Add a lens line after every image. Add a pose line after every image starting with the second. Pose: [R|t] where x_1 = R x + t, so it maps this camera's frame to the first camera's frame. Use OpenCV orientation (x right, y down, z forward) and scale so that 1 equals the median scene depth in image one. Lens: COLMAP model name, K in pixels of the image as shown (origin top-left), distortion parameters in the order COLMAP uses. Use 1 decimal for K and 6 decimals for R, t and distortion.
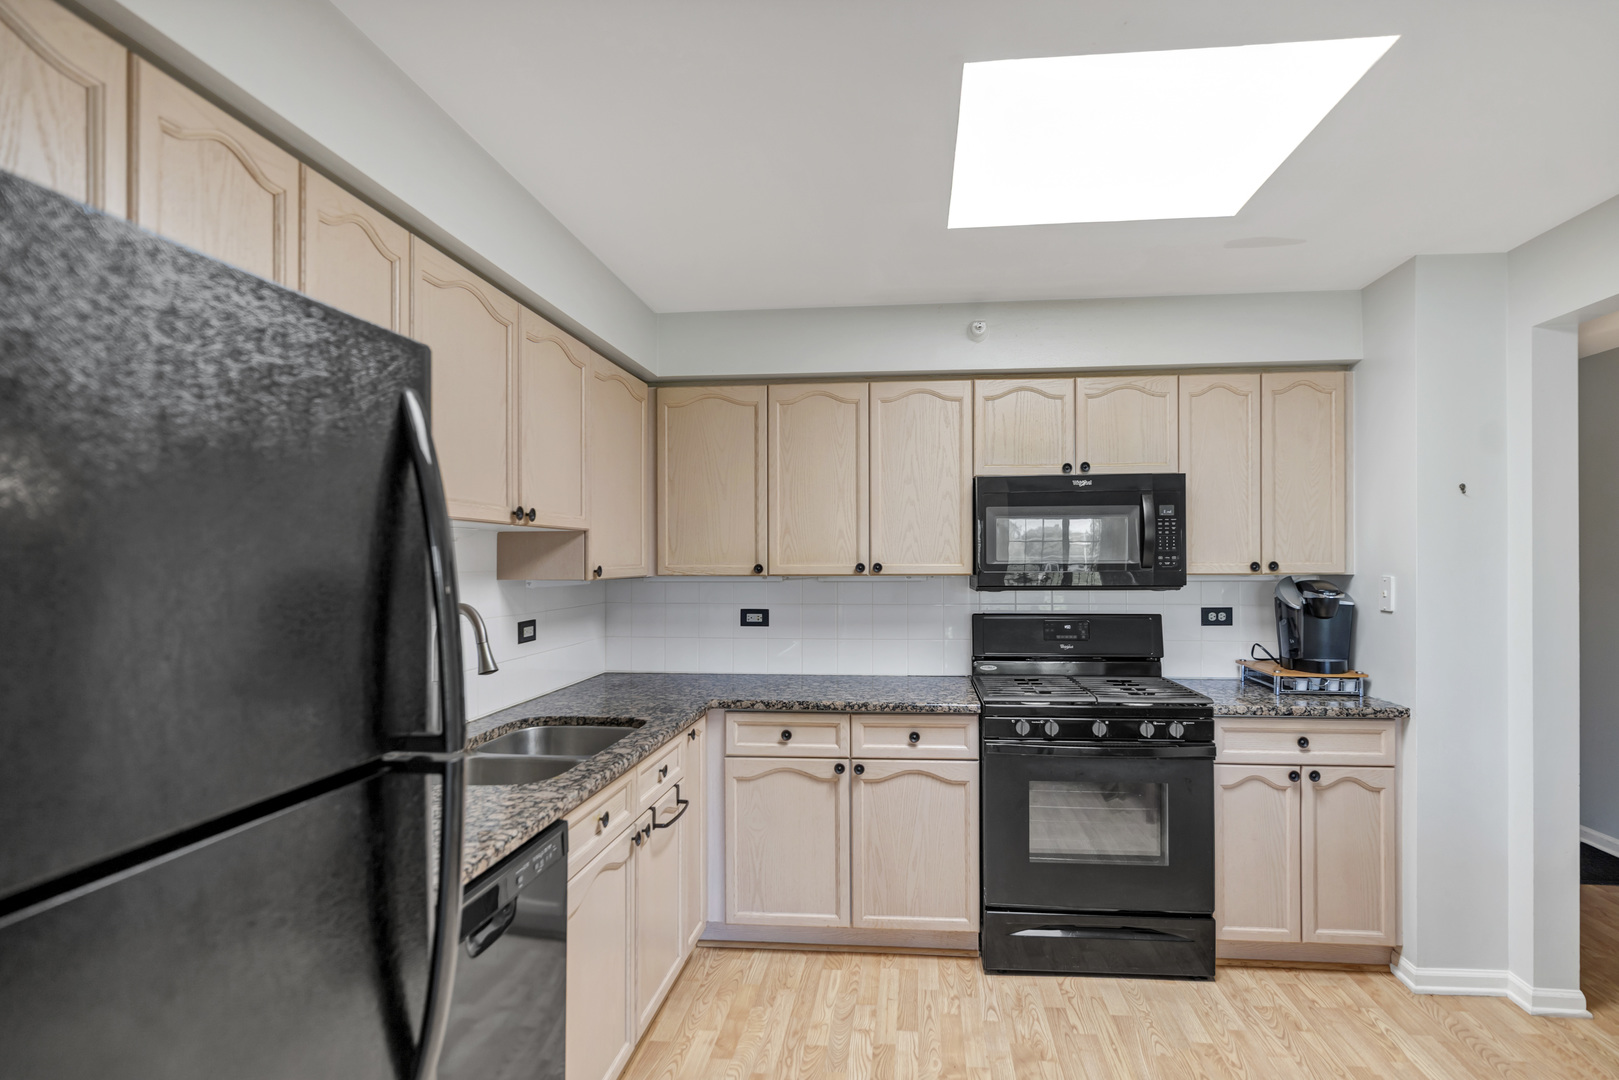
lens RADIAL K [[809.3, 0, 846.7], [0, 809.3, 555.9], [0, 0, 1]] dist [-0.006983, 0.002203]
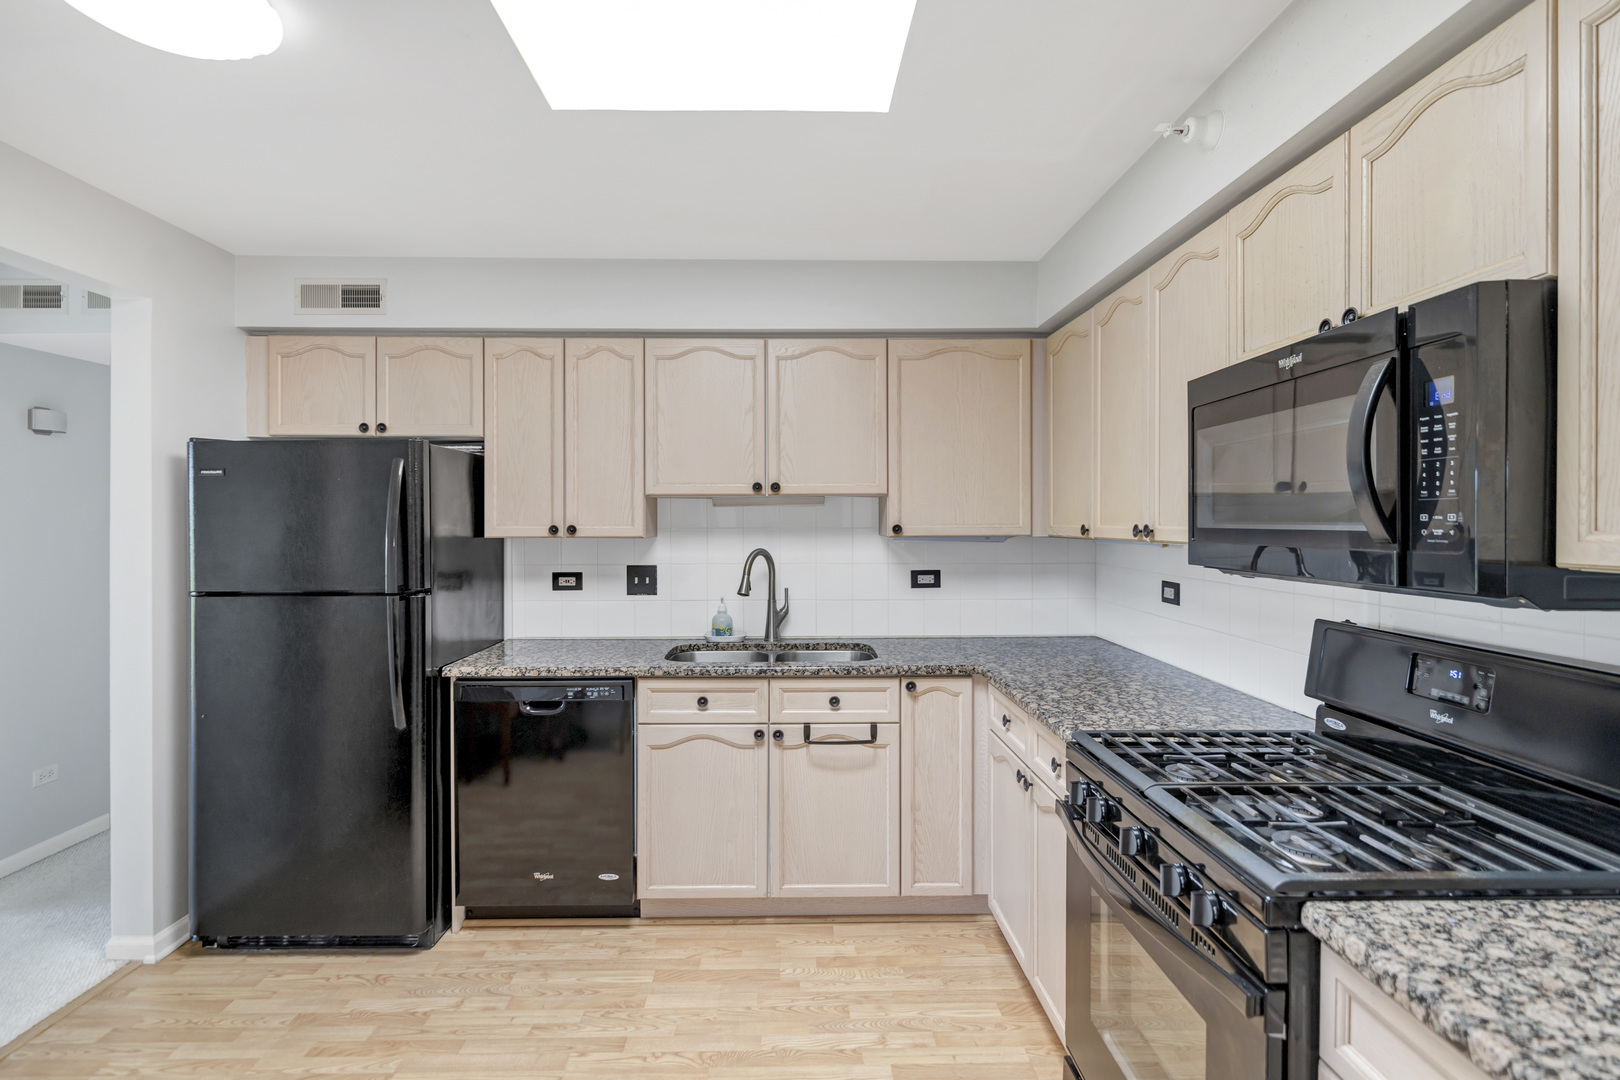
lens RADIAL K [[809.8, 0, 789.4], [0, 809.8, 518.4], [0, 0, 1]] dist [-0.006983, 0.002203]
pose [[0.096497, 0.002691, -0.995330, 0.742311], [0.009541, 0.999948, 0.003628, -0.002000], [0.995288, -0.009847, 0.096466, 0.662368]]
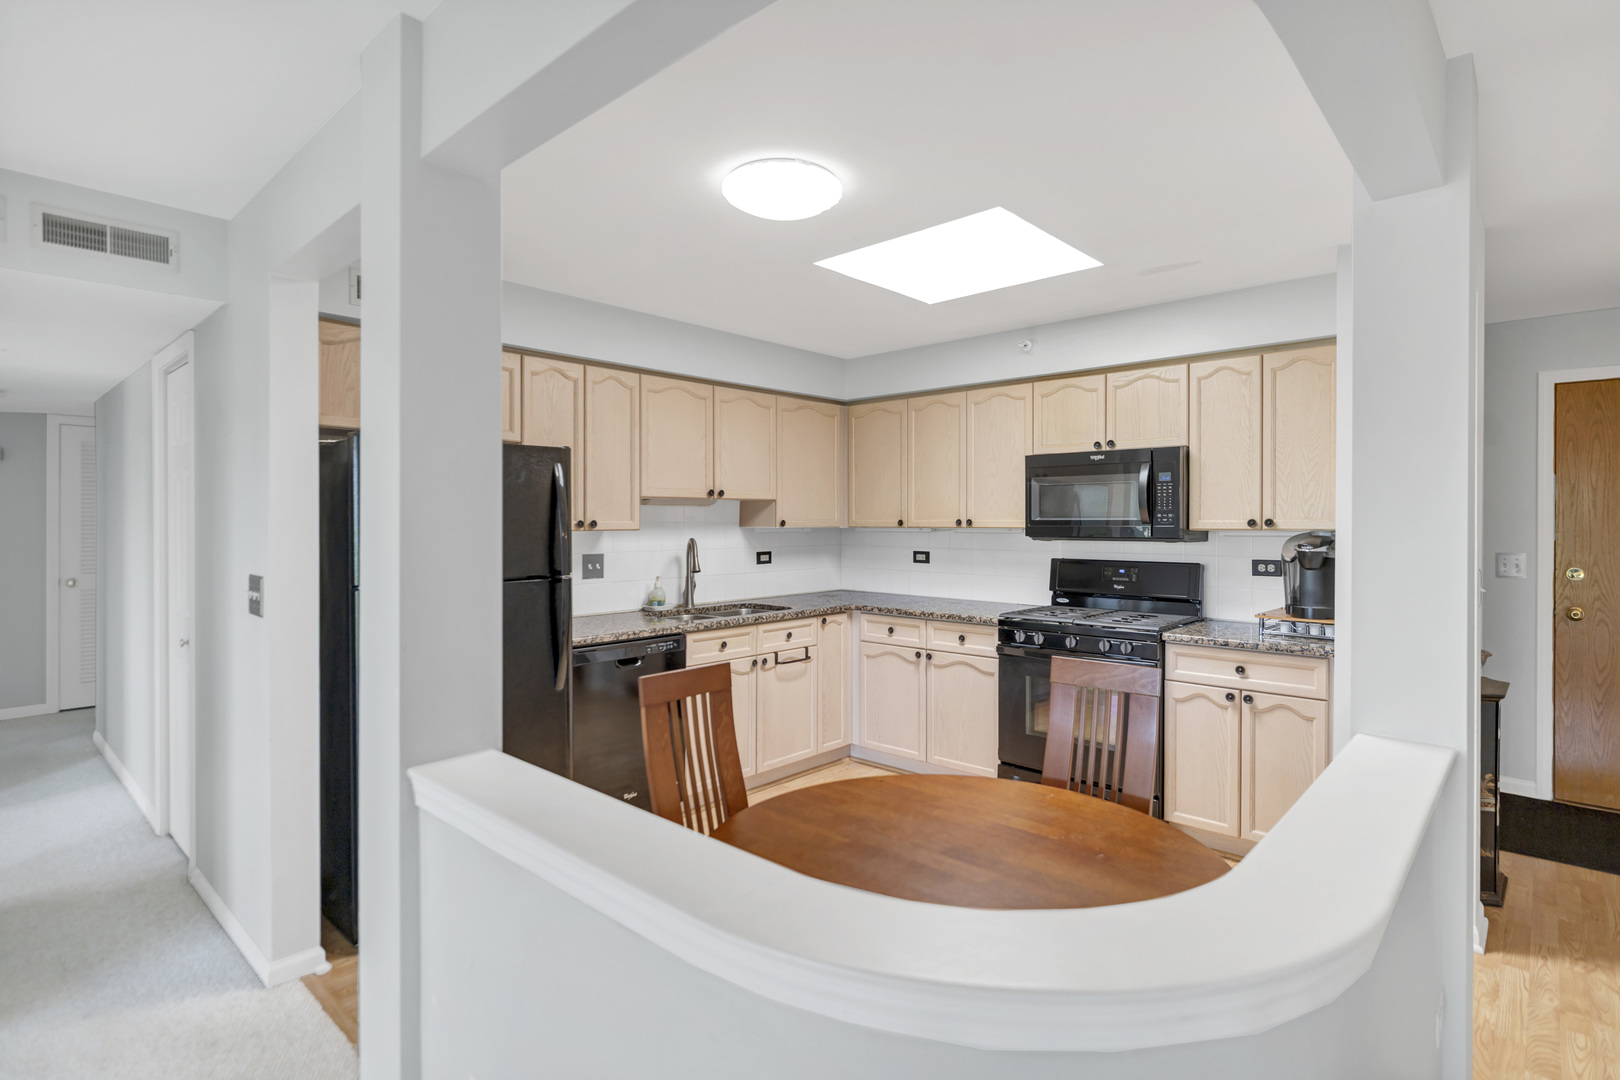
lens RADIAL K [[809.8, 0, 817.4], [0, 809.8, 519.1], [0, 0, 1]] dist [-0.006983, 0.002203]
pose [[0.793879, 0.002999, -0.608068, 0.725372], [0.002203, 0.999967, 0.007808, -0.002969], [0.608071, -0.007538, 0.793847, -0.298467]]
